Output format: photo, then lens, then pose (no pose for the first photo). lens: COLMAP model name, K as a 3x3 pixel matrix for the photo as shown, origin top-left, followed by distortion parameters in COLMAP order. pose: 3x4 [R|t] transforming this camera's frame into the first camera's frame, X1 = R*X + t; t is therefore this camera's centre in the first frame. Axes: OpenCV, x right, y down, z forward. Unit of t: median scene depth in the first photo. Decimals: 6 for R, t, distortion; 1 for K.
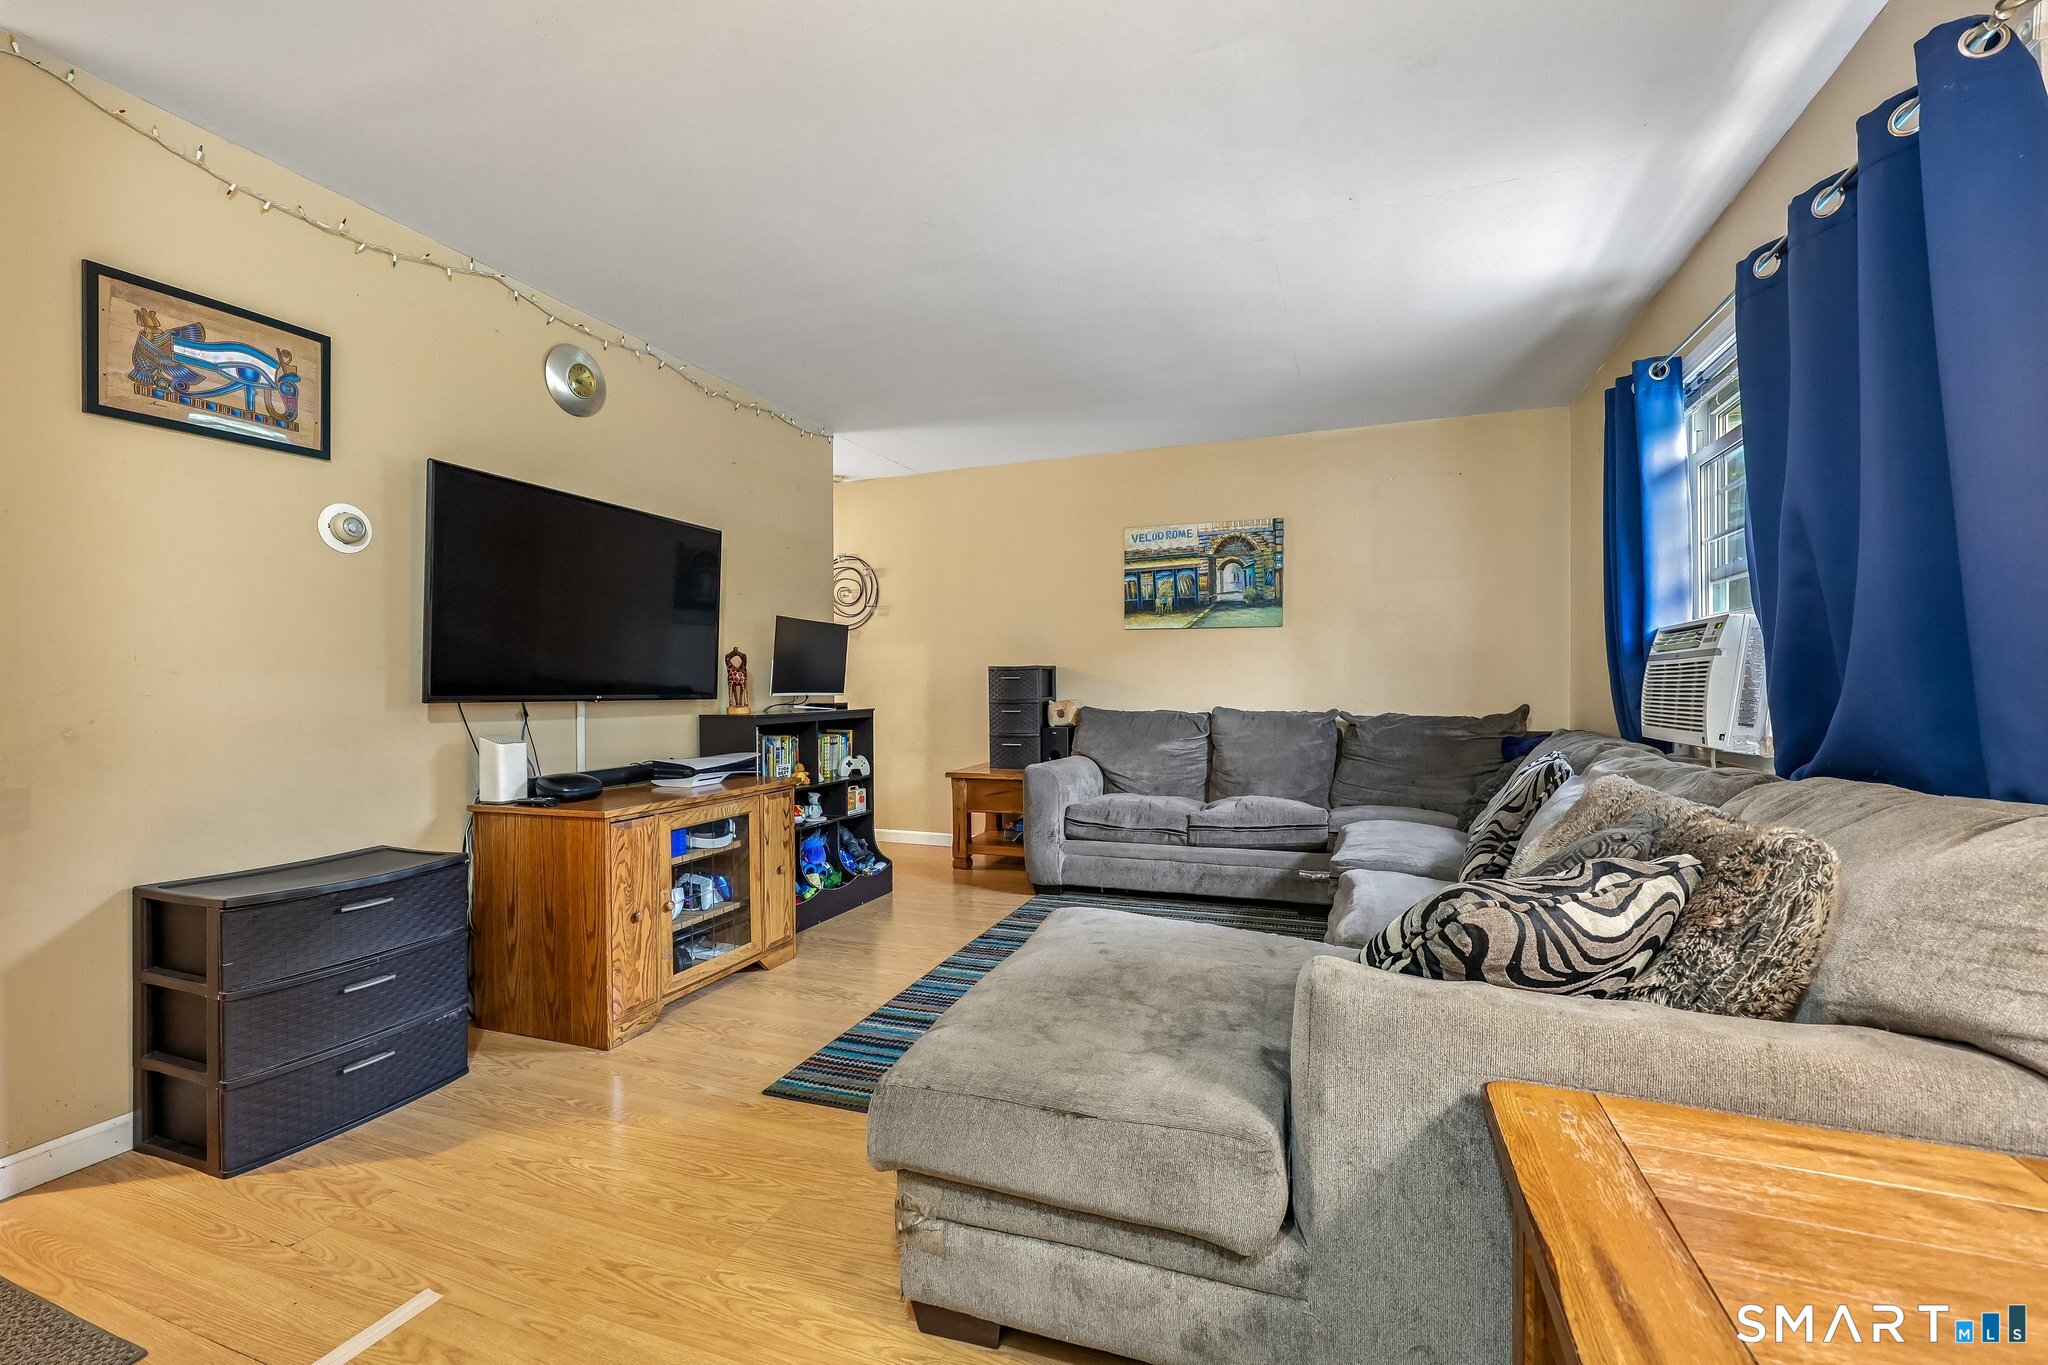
lens RADIAL K [[867.2, 0, 1019.6], [0, 867.2, 683.1], [0, 0, 1]] dist [0.003531, 0.000036]
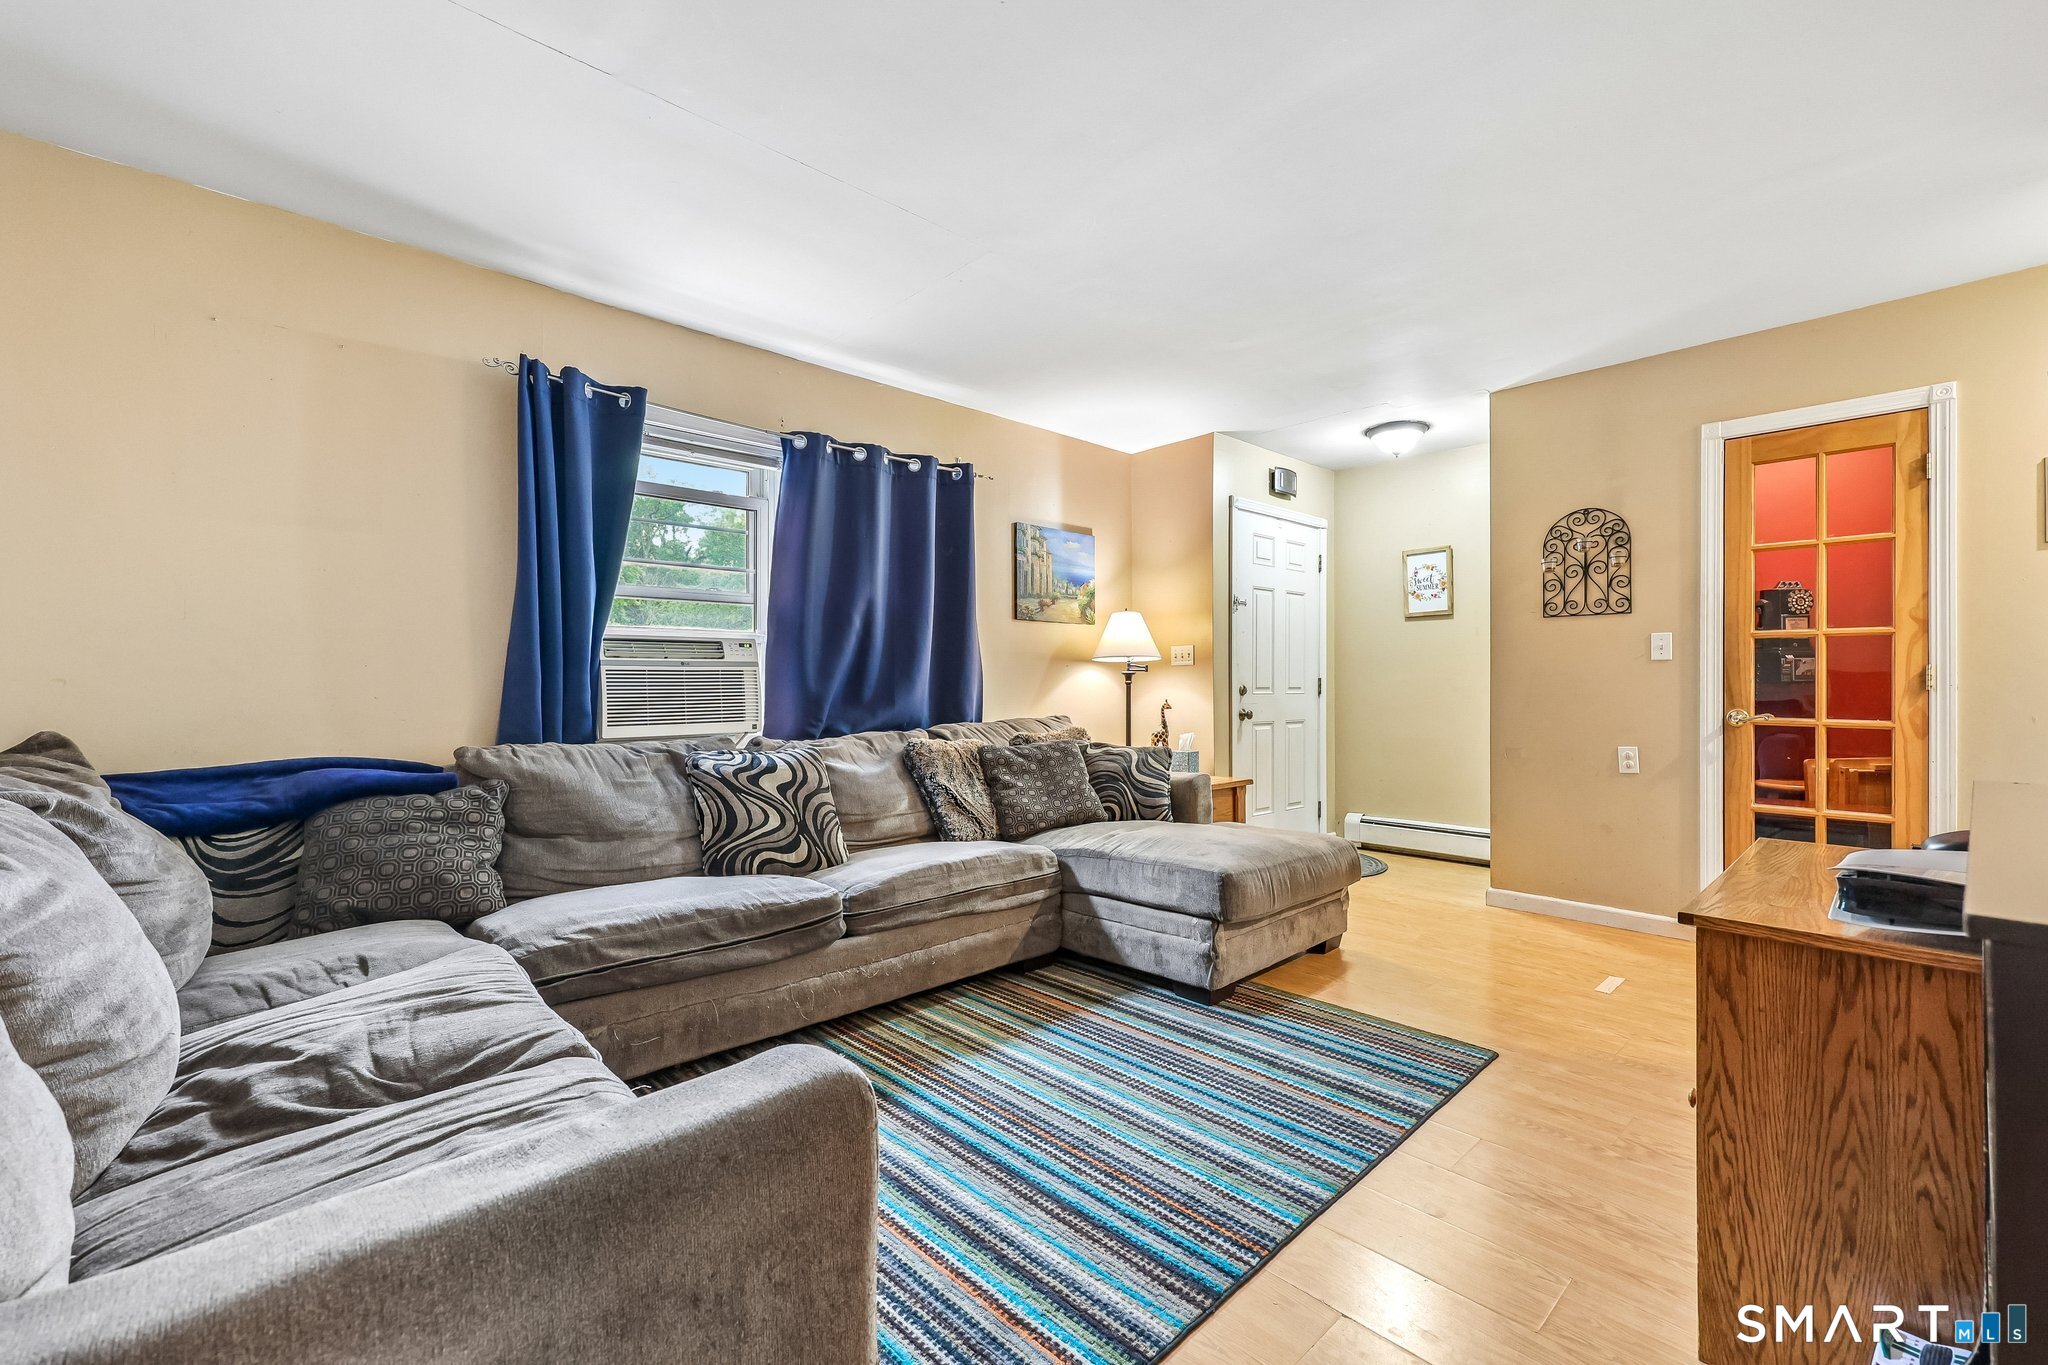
lens RADIAL K [[867.2, 0, 1017.2], [0, 867.2, 683.7], [0, 0, 1]] dist [0.003531, 0.000036]
pose [[-0.903025, 0.007933, 0.429515, -0.099387], [0.007023, 0.999968, -0.003703, 0.002099], [-0.429531, -0.000327, -0.903052, 1.036447]]
